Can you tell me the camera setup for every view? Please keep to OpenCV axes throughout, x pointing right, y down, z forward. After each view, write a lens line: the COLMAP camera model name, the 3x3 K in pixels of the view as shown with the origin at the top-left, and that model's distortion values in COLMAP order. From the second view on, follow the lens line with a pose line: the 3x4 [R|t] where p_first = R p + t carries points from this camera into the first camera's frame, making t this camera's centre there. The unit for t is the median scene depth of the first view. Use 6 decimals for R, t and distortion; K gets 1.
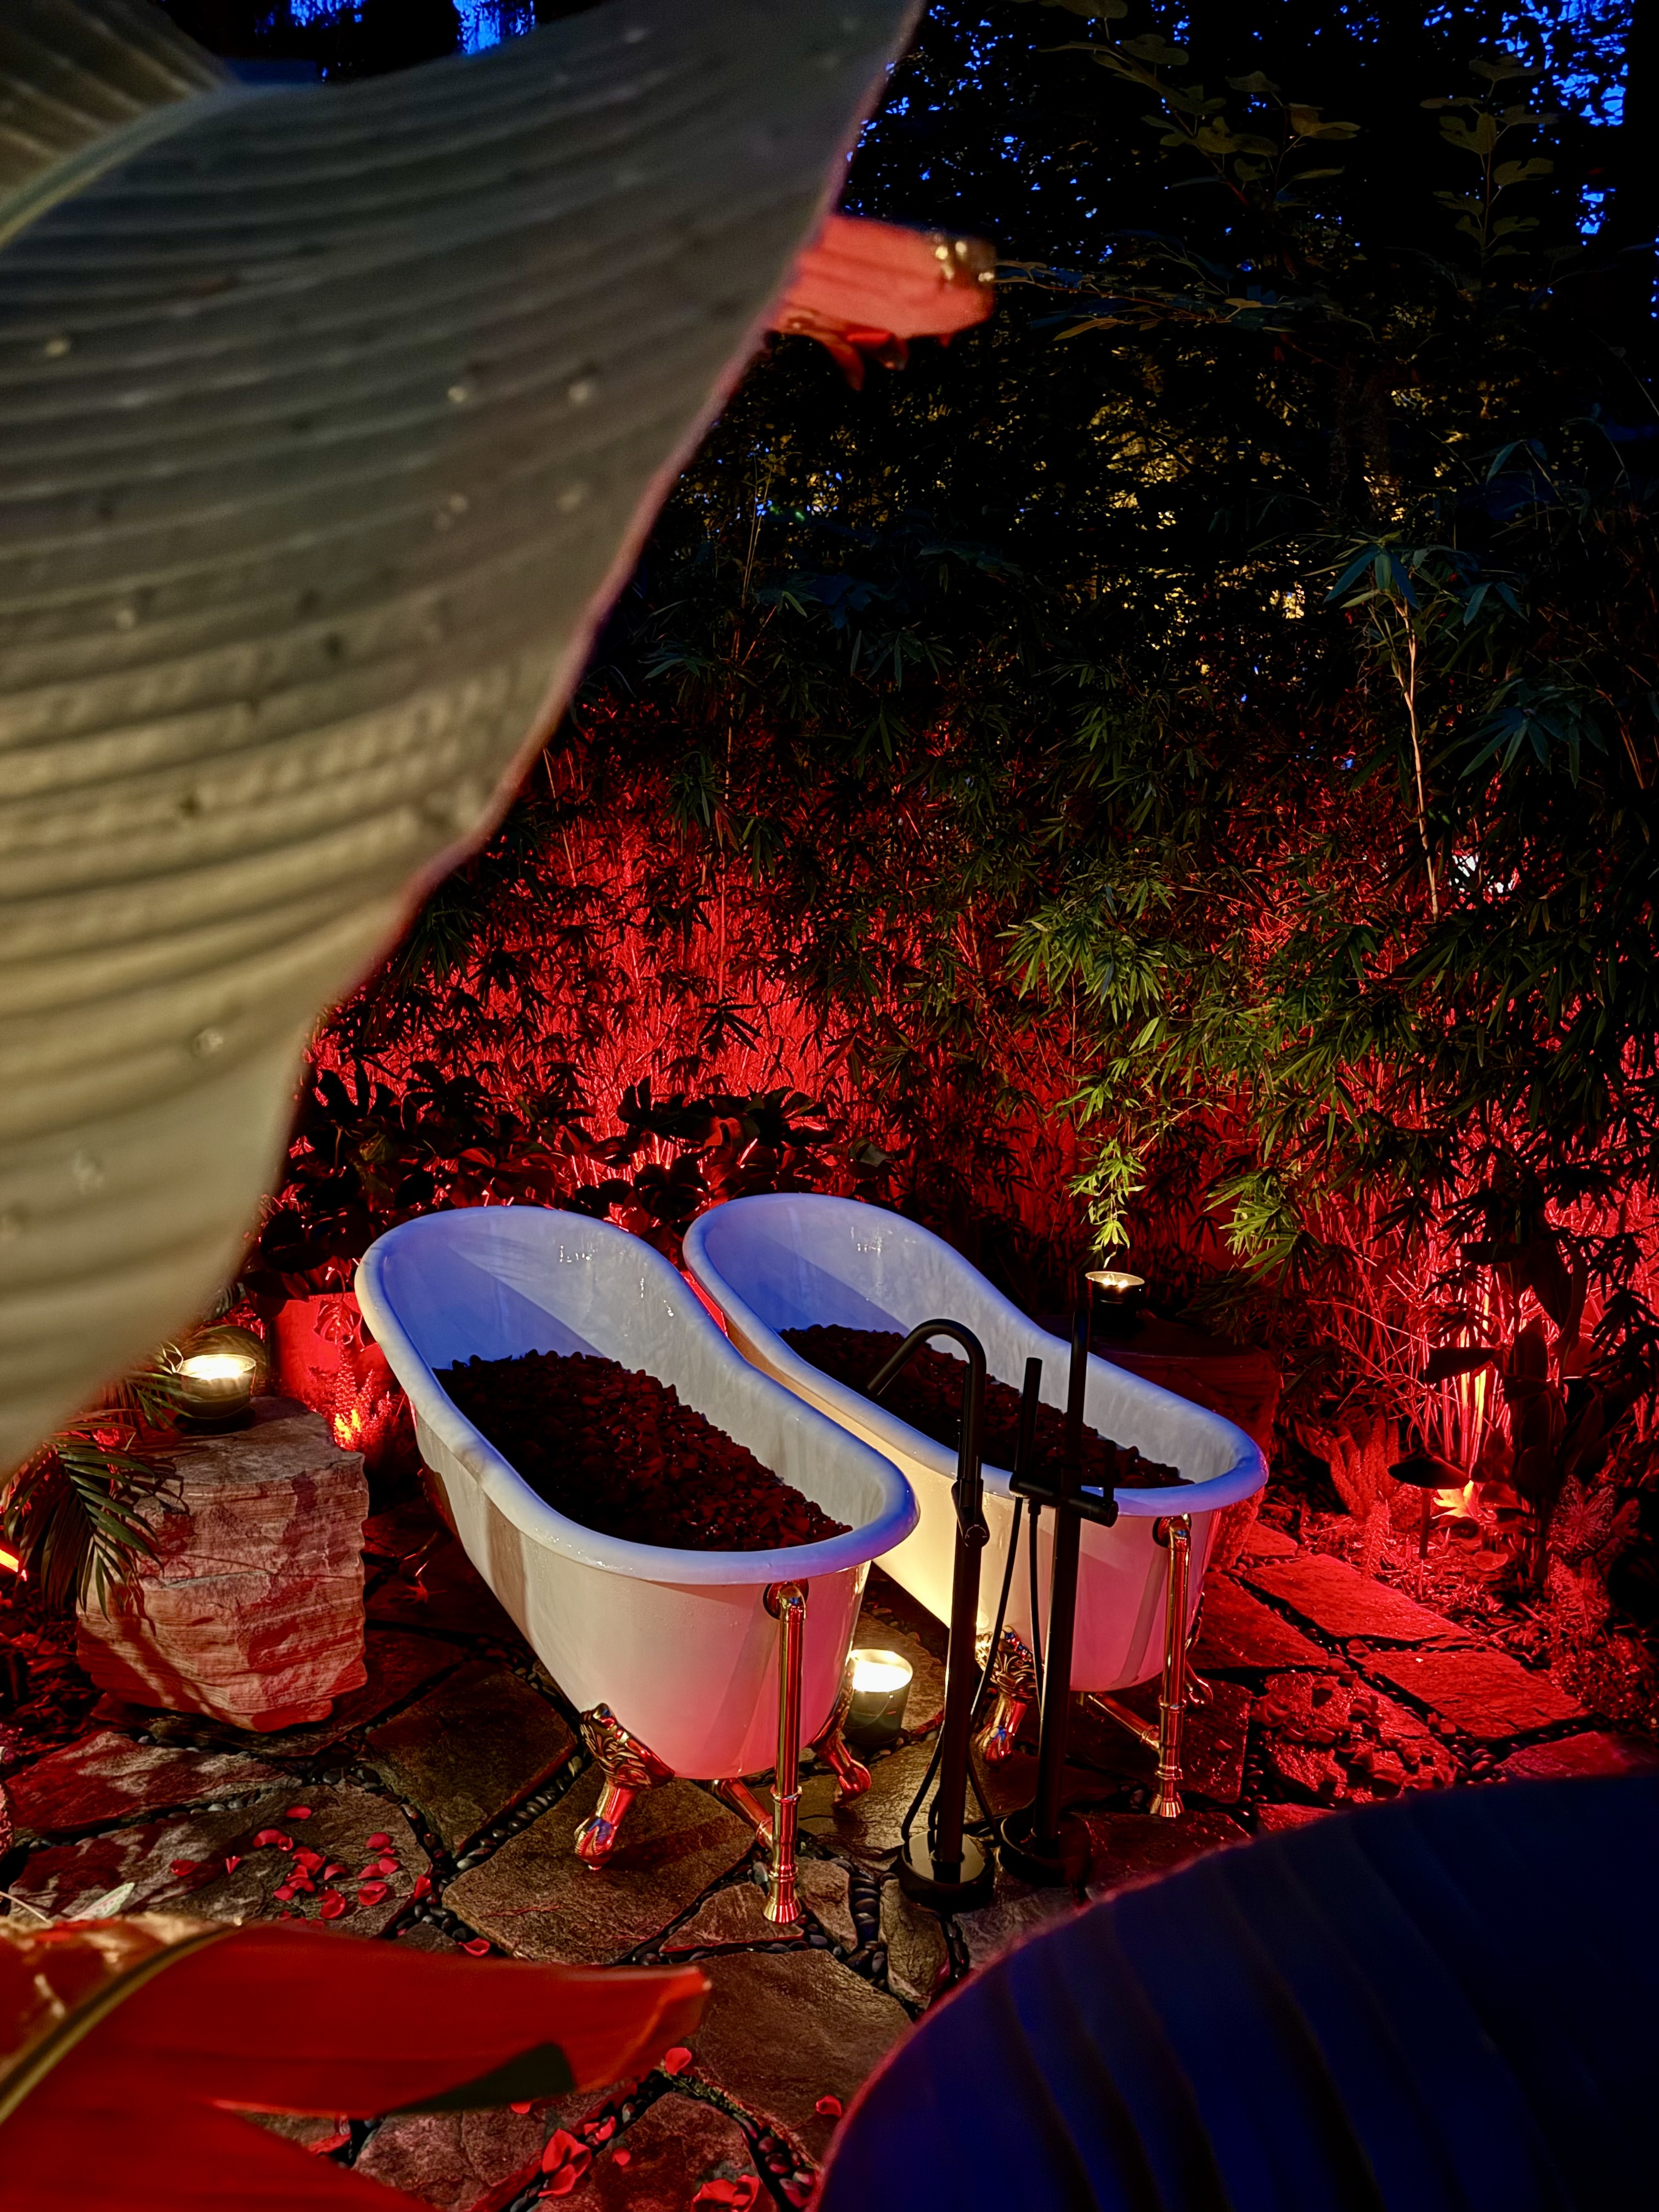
lens RADIAL K [[1569.2, 0, 807.1], [0, 1569.2, 1108.9], [0, 0, 1]] dist [0.037786, -0.045424]
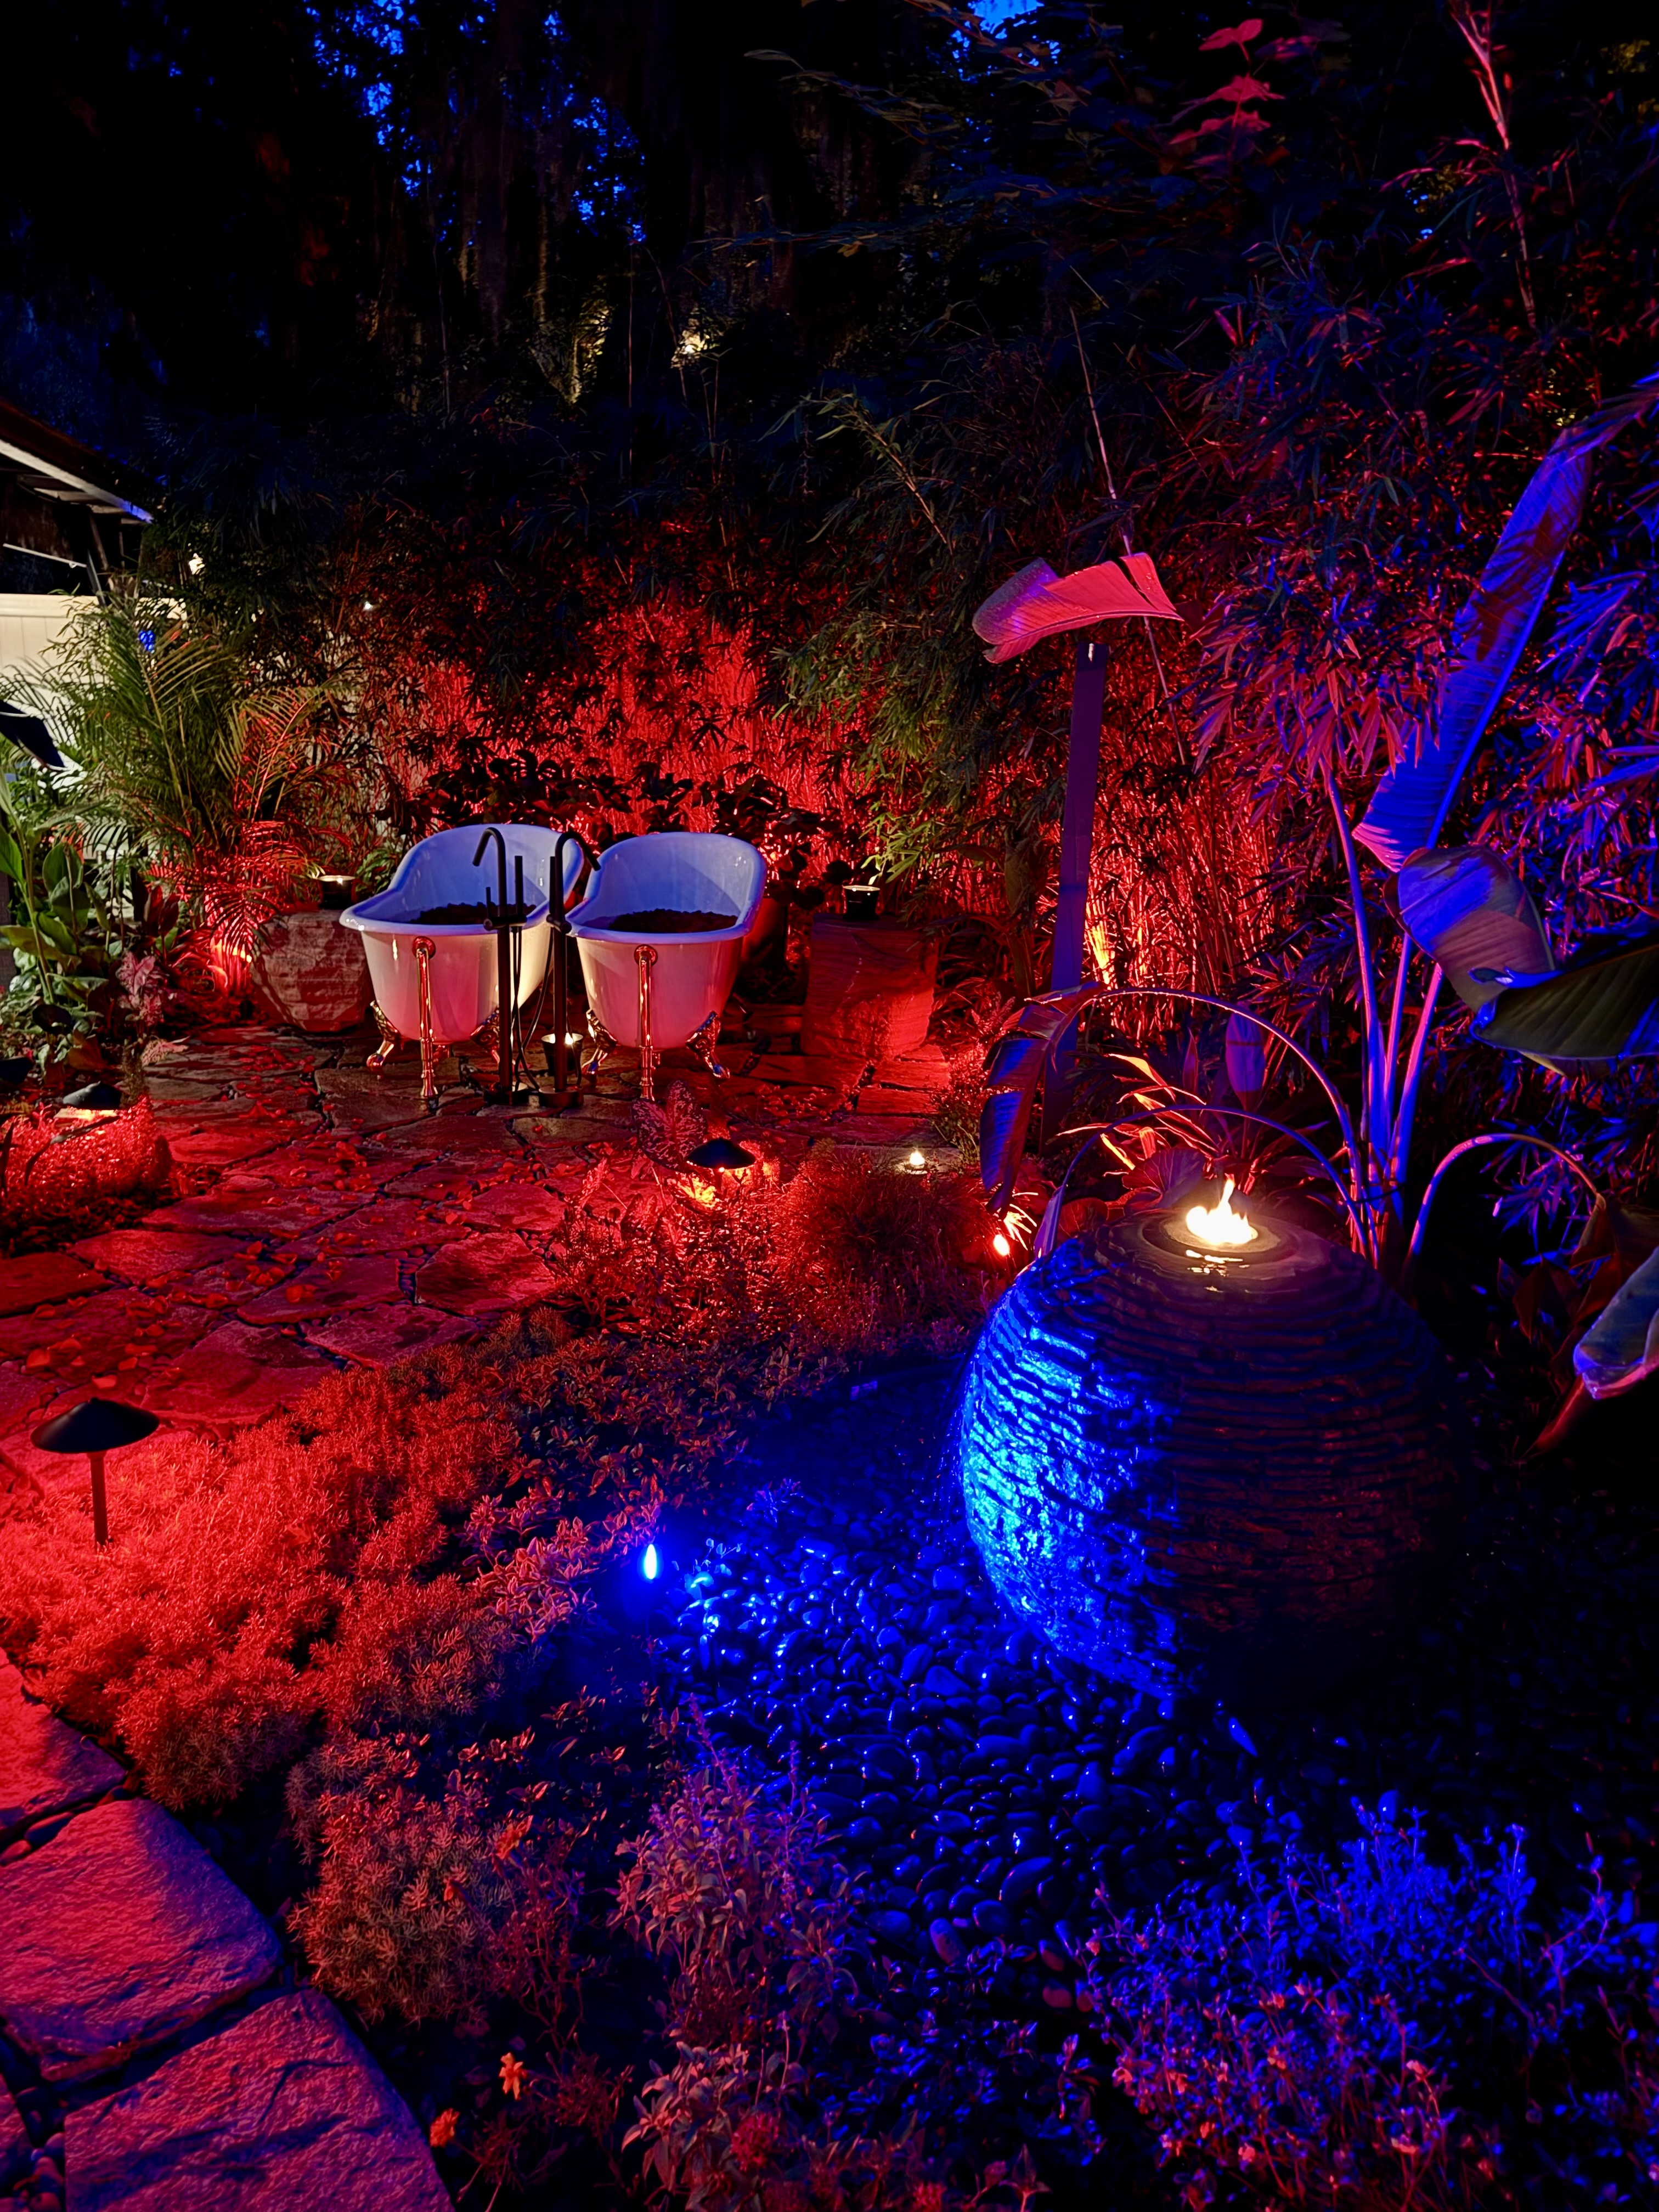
lens RADIAL K [[1507.4, 0, 818.1], [0, 1507.4, 1103.7], [0, 0, 1]] dist [0.141441, -0.297443]
pose [[0.896412, 0.102936, -0.431102, 0.990141], [-0.052827, 0.990537, 0.126670, 0.156733], [0.440062, -0.090775, 0.893368, -0.478344]]
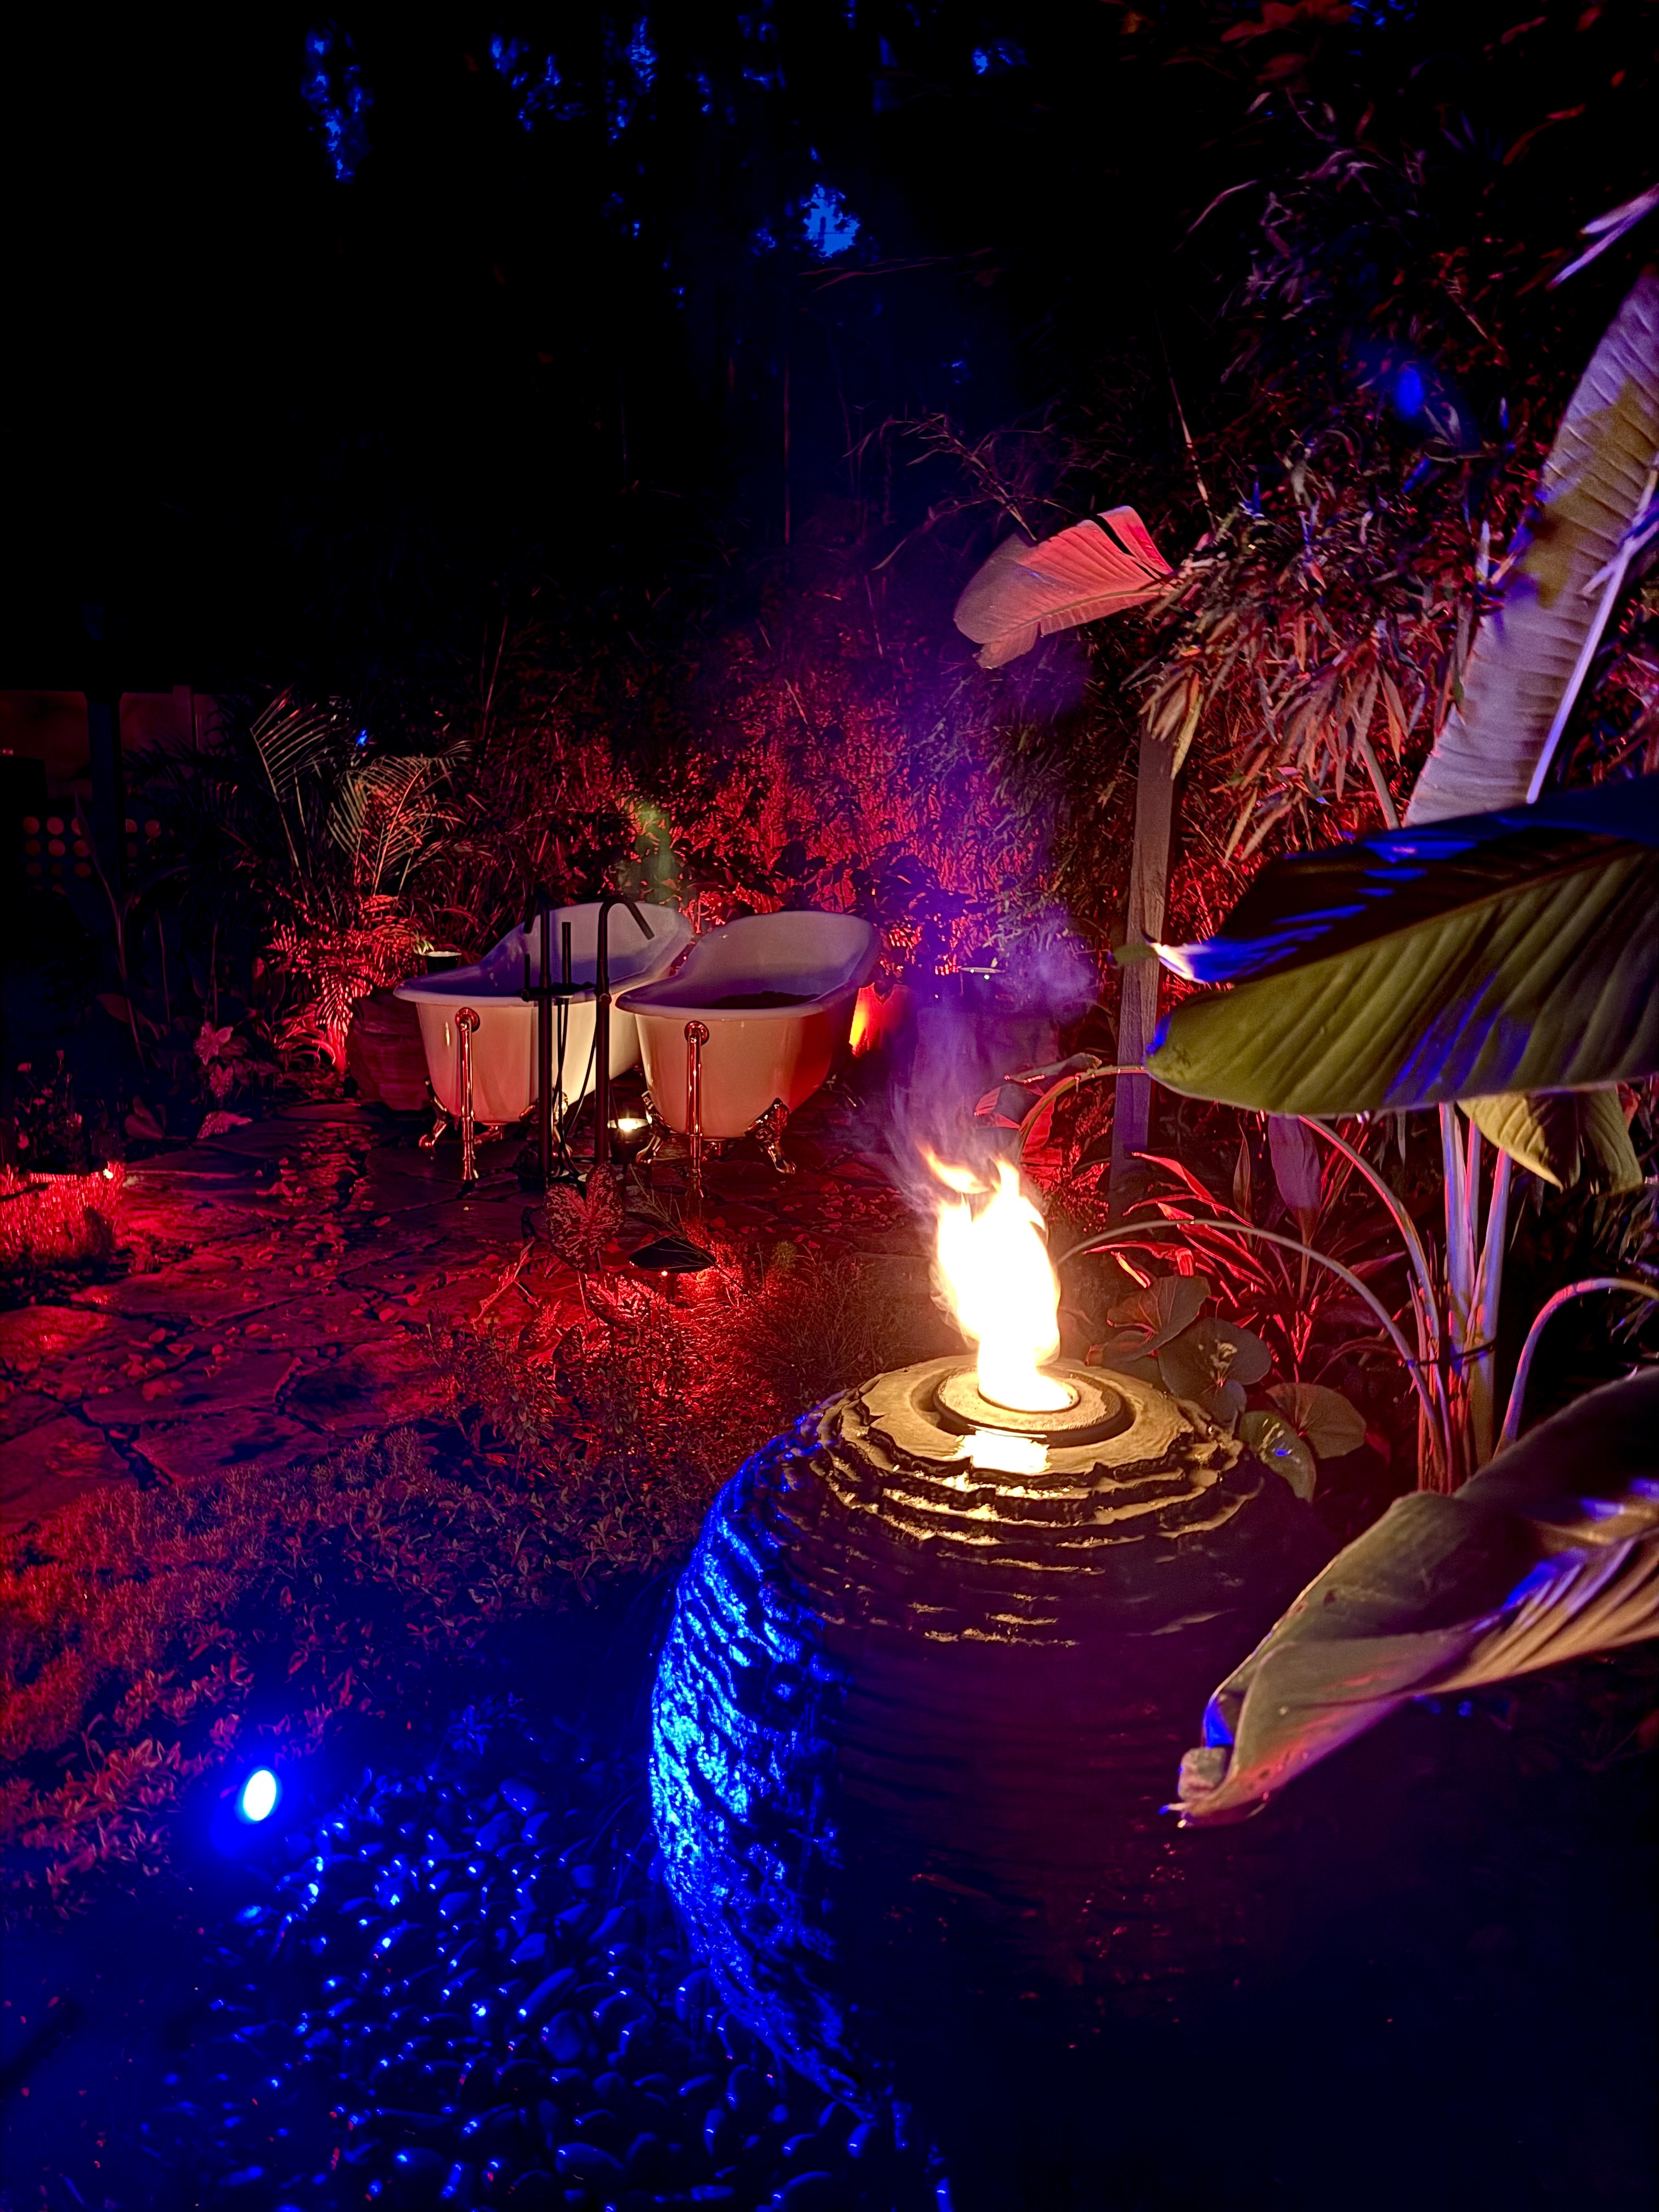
lens RADIAL K [[1500.0, 0, 829.5], [0, 1500.0, 1106.0], [0, 0, 1]] dist [0.138748, -0.326991]
pose [[0.793963, 0.098058, -0.600006, 1.080103], [-0.072936, 0.995142, 0.066122, 0.178014], [0.603575, -0.008737, 0.797258, -0.195973]]
